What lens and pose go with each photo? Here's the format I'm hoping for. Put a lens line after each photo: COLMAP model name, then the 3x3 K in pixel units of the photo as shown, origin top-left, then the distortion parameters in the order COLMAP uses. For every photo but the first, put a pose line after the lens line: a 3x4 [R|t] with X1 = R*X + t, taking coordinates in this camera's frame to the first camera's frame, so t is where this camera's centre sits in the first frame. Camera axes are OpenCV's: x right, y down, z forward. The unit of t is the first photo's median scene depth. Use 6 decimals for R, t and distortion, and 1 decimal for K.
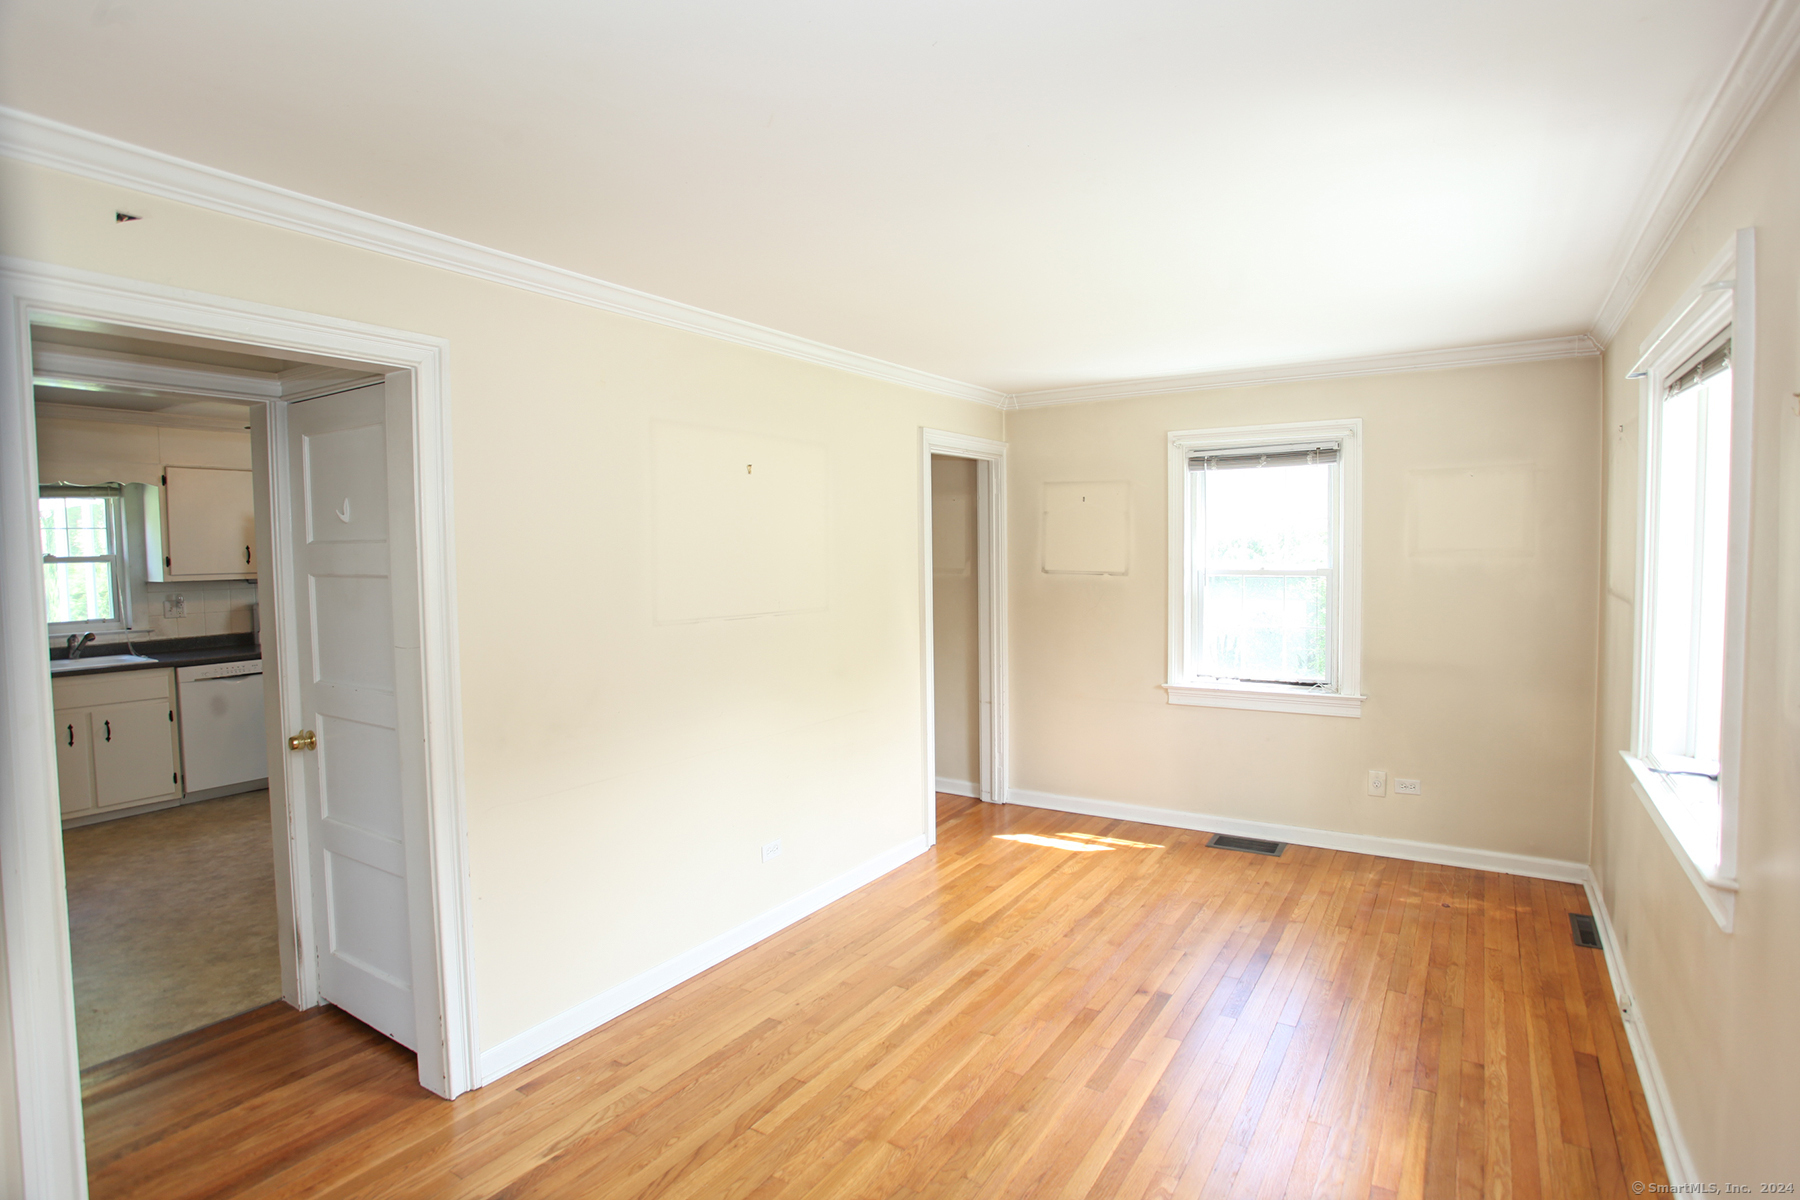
lens RADIAL K [[931.9, 0, 899.8], [0, 931.9, 578.1], [0, 0, 1]] dist [-0.060124, 0.031573]
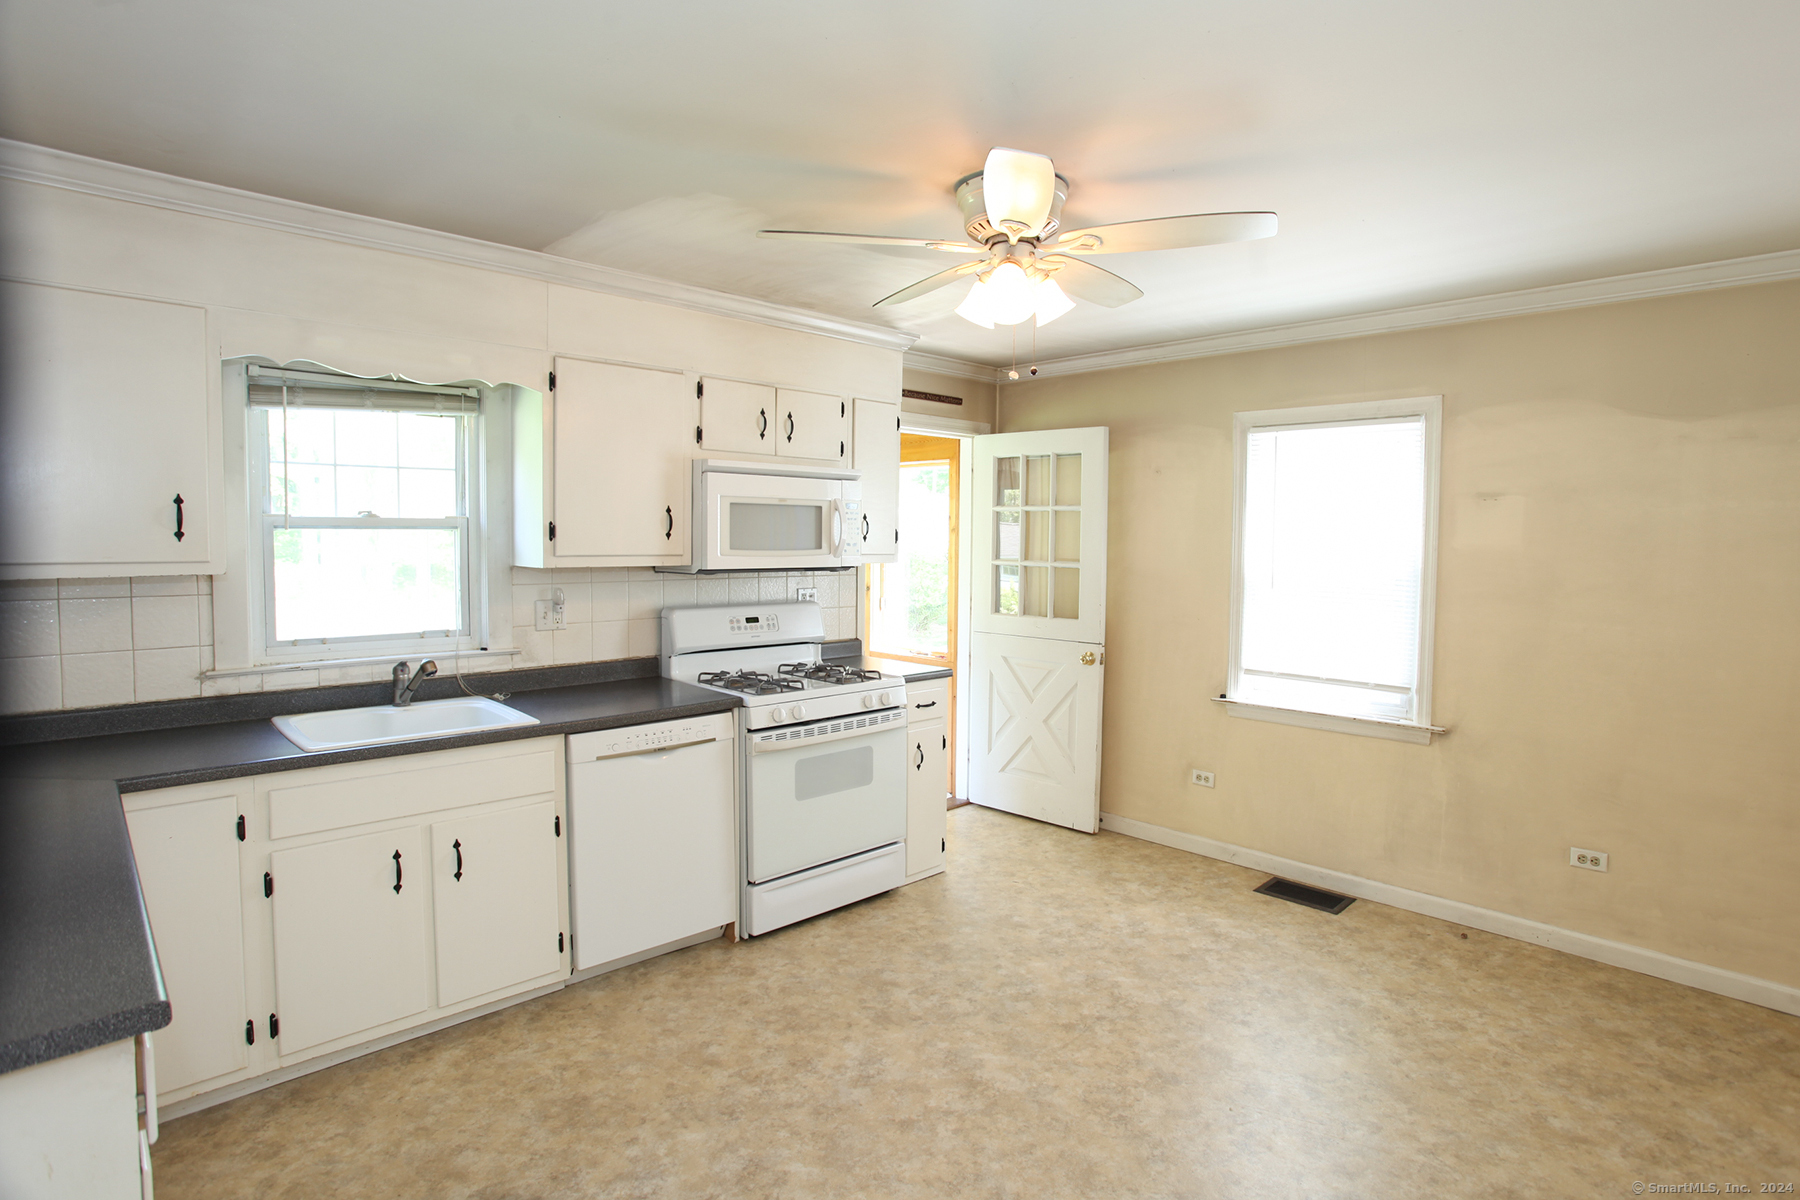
lens RADIAL K [[931.9, 0, 899.8], [0, 931.9, 578.1], [0, 0, 1]] dist [-0.060124, 0.031573]
pose [[0.973525, 0.039164, -0.225203, -0.478622], [-0.036865, 0.999216, 0.014406, -0.005852], [0.225590, -0.005723, 0.974205, 0.508357]]
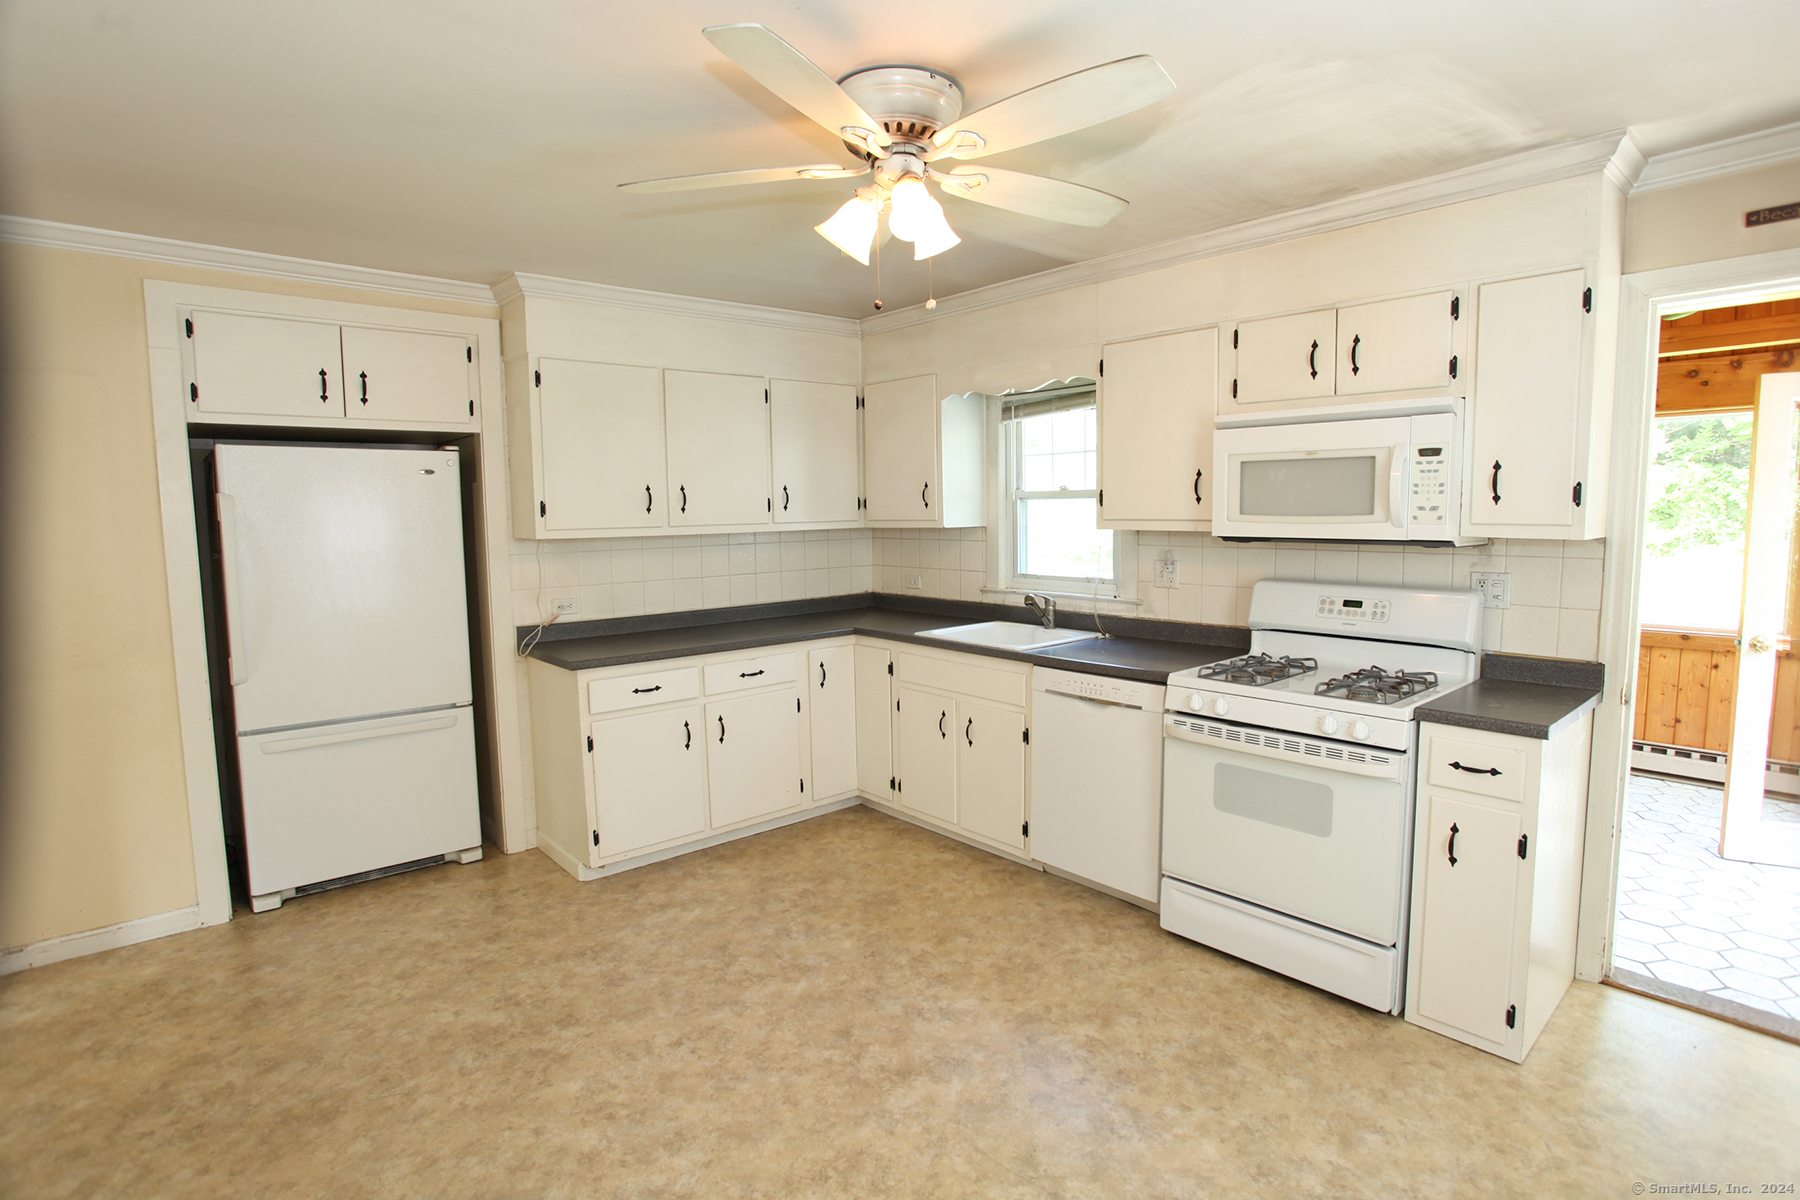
lens RADIAL K [[922.6, 0, 893.5], [0, 922.6, 574.2], [0, 0, 1]] dist [0.000868, 0.030765]
pose [[-0.269122, 0.095267, -0.958383, -0.143303], [-0.017827, 0.994433, 0.103856, -0.030214], [0.962941, 0.045035, -0.265925, 1.040254]]
